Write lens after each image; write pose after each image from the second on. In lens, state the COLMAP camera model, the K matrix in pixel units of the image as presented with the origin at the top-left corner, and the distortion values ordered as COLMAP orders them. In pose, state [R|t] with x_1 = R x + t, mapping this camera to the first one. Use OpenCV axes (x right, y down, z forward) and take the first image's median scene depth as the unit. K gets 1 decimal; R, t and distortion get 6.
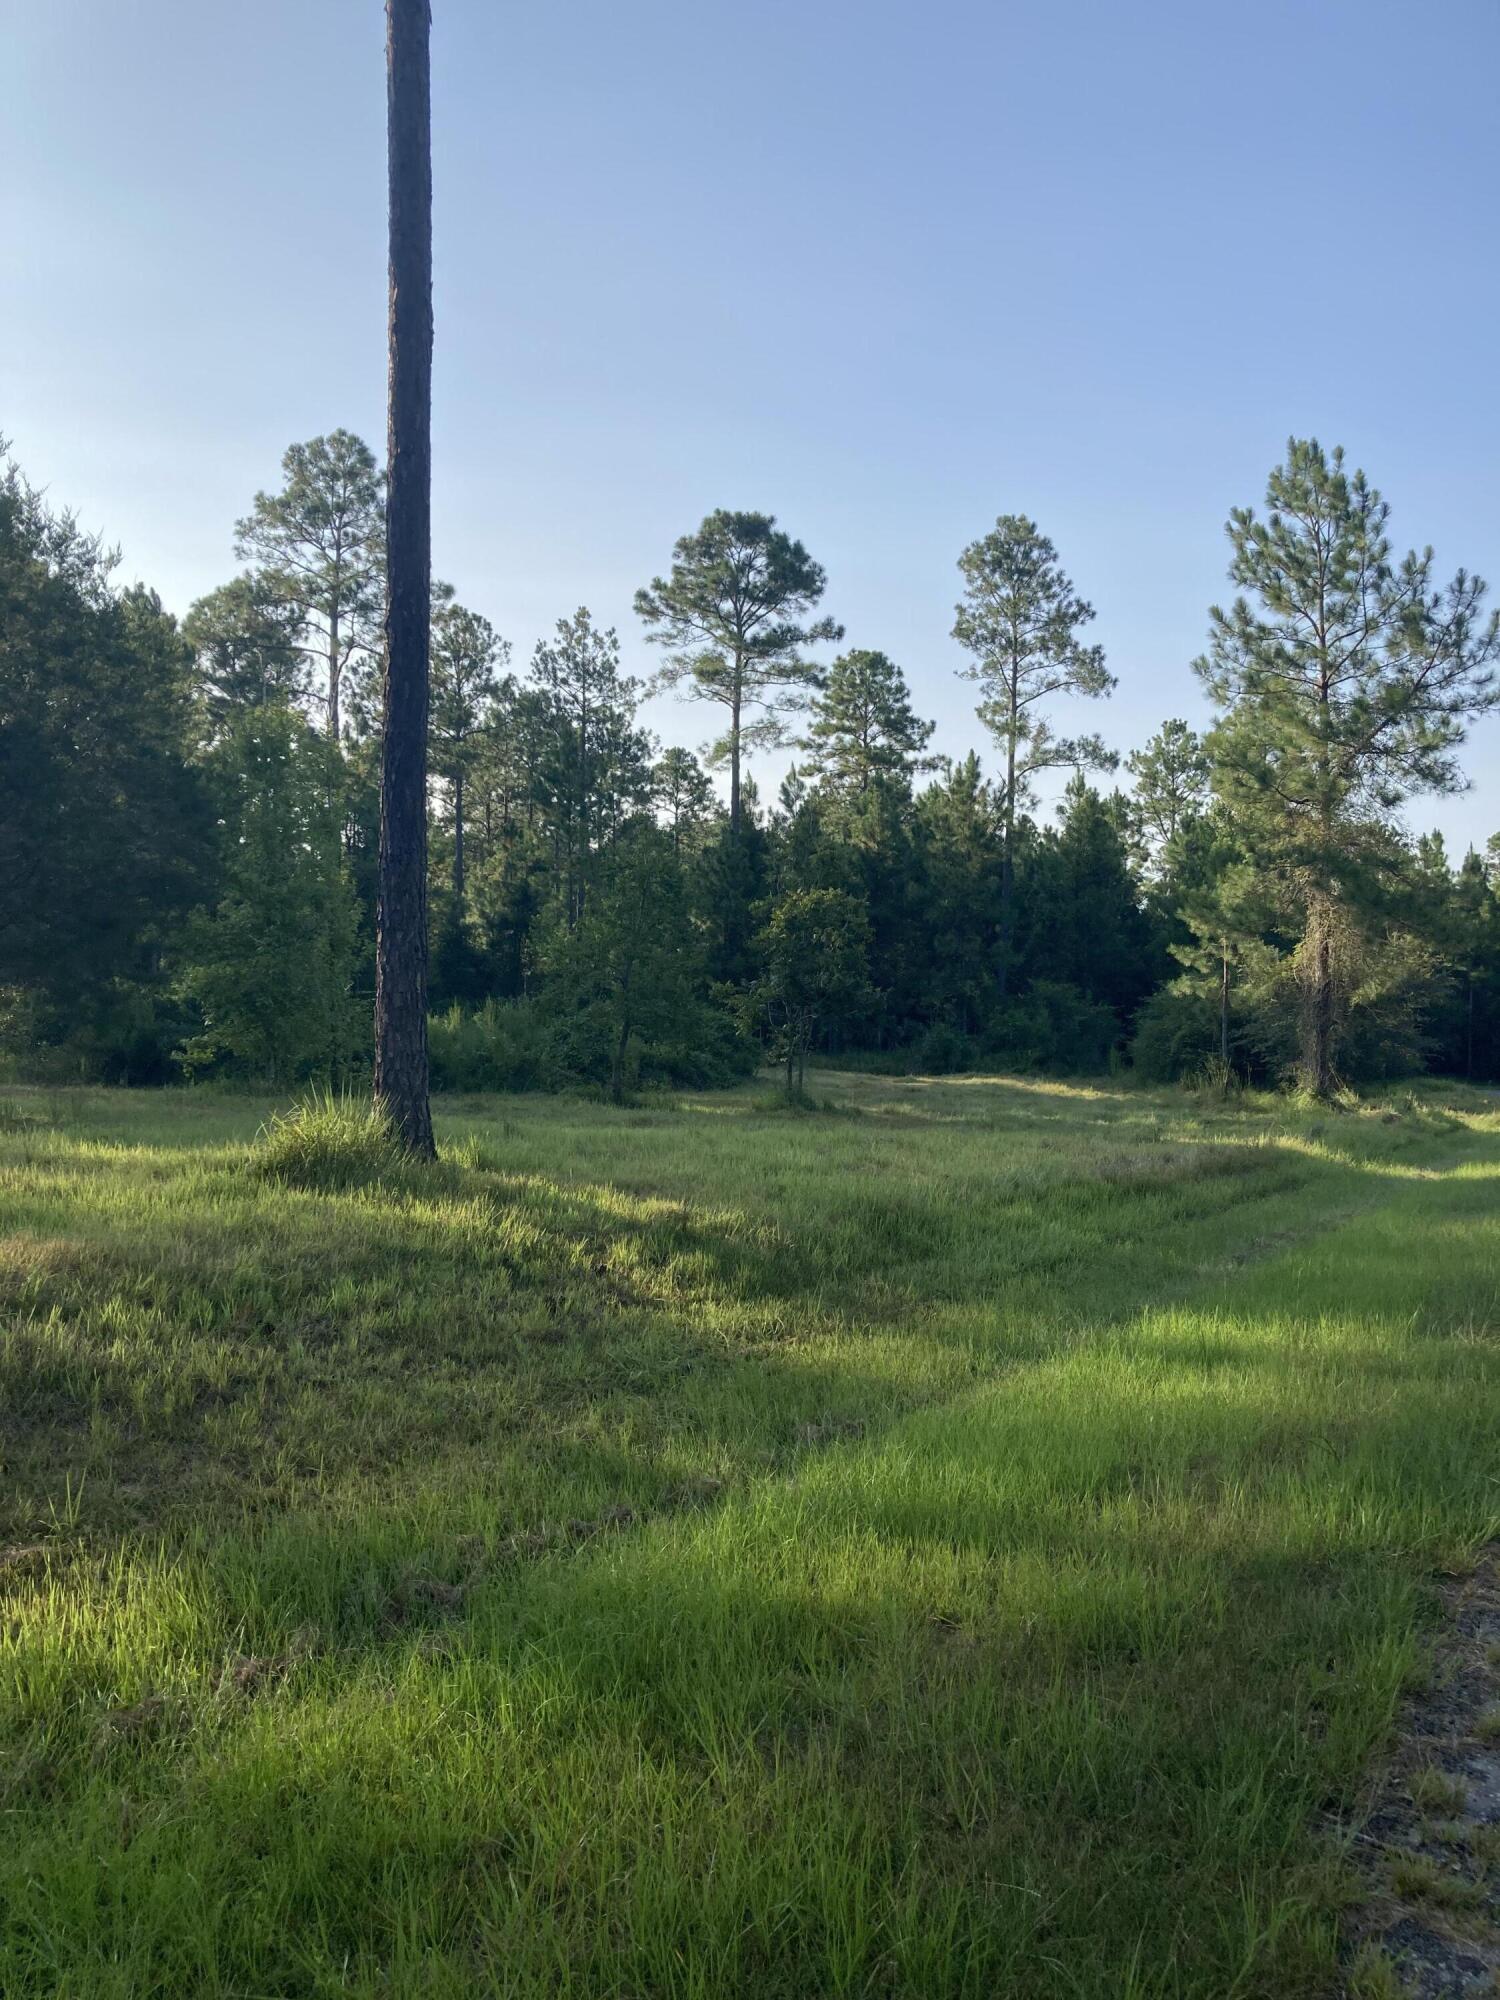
lens RADIAL K [[1628.4, 0, 733.5], [0, 1628.4, 1034.5], [0, 0, 1]] dist [0.031234, -0.042677]
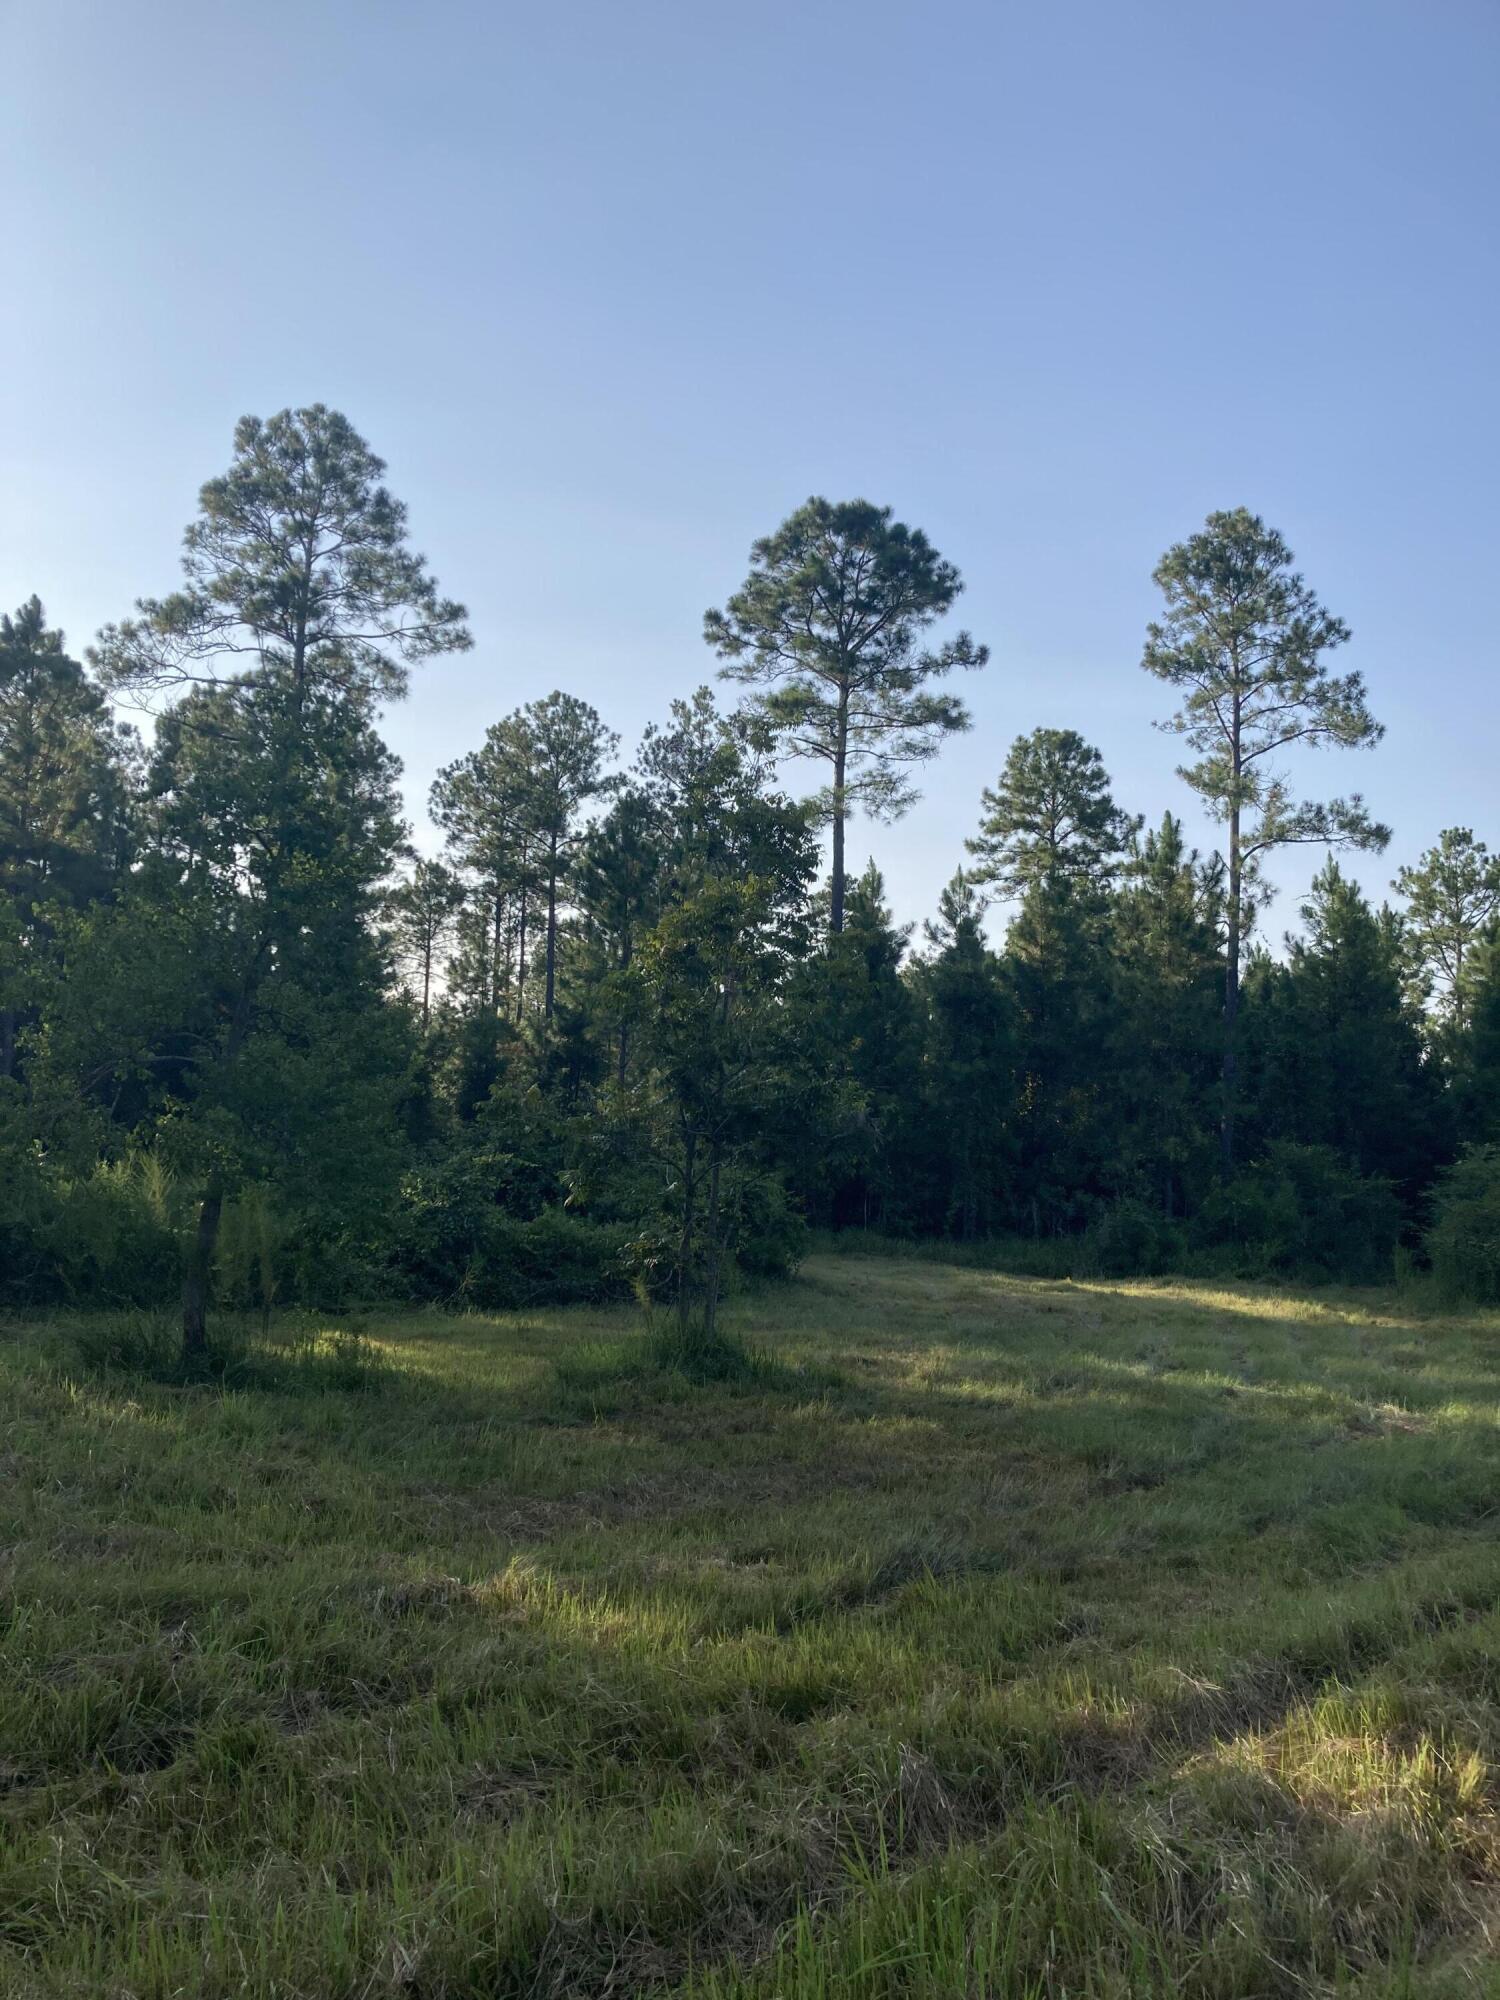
lens RADIAL K [[1628.4, 0, 749.5], [0, 1628.4, 995.1], [0, 0, 1]] dist [0.031234, -0.042677]
pose [[0.990044, 0.000863, -0.140753, 0.078544], [-0.019225, 0.991439, -0.129146, -0.000805], [0.139437, 0.130566, 0.981585, 0.353860]]
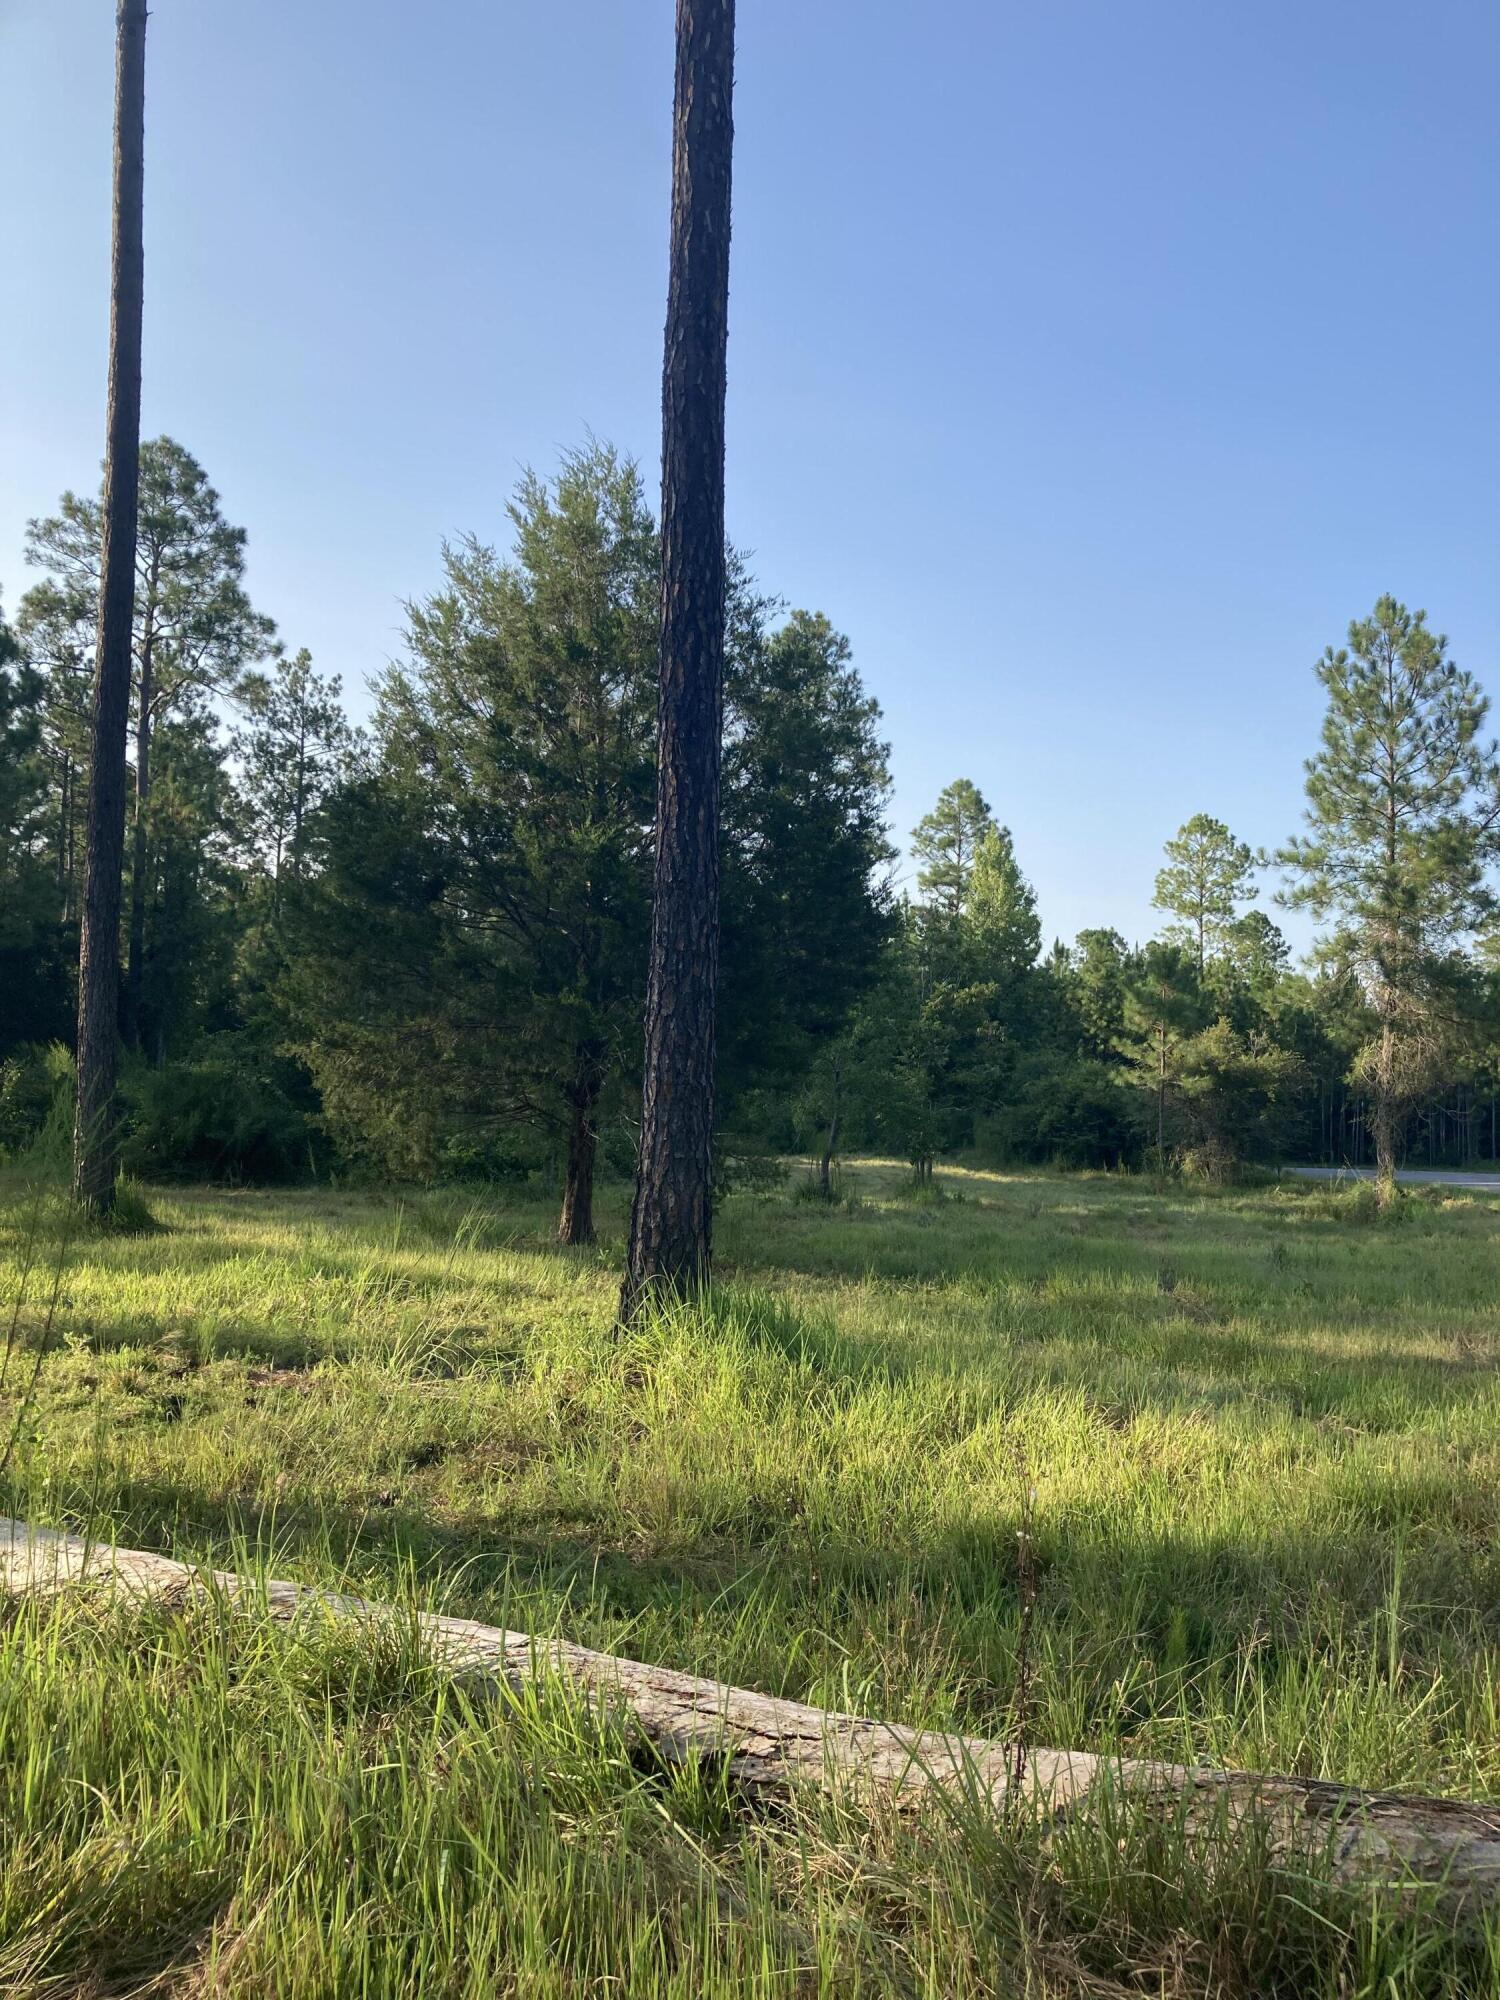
lens RADIAL K [[1628.4, 0, 763.9], [0, 1628.4, 1011.4], [0, 0, 1]] dist [0.031234, -0.042677]
pose [[0.943029, 0.030935, 0.331269, -0.247049], [-0.013222, 0.998366, -0.055591, -0.008507], [-0.332447, 0.048043, 0.941897, 0.061573]]
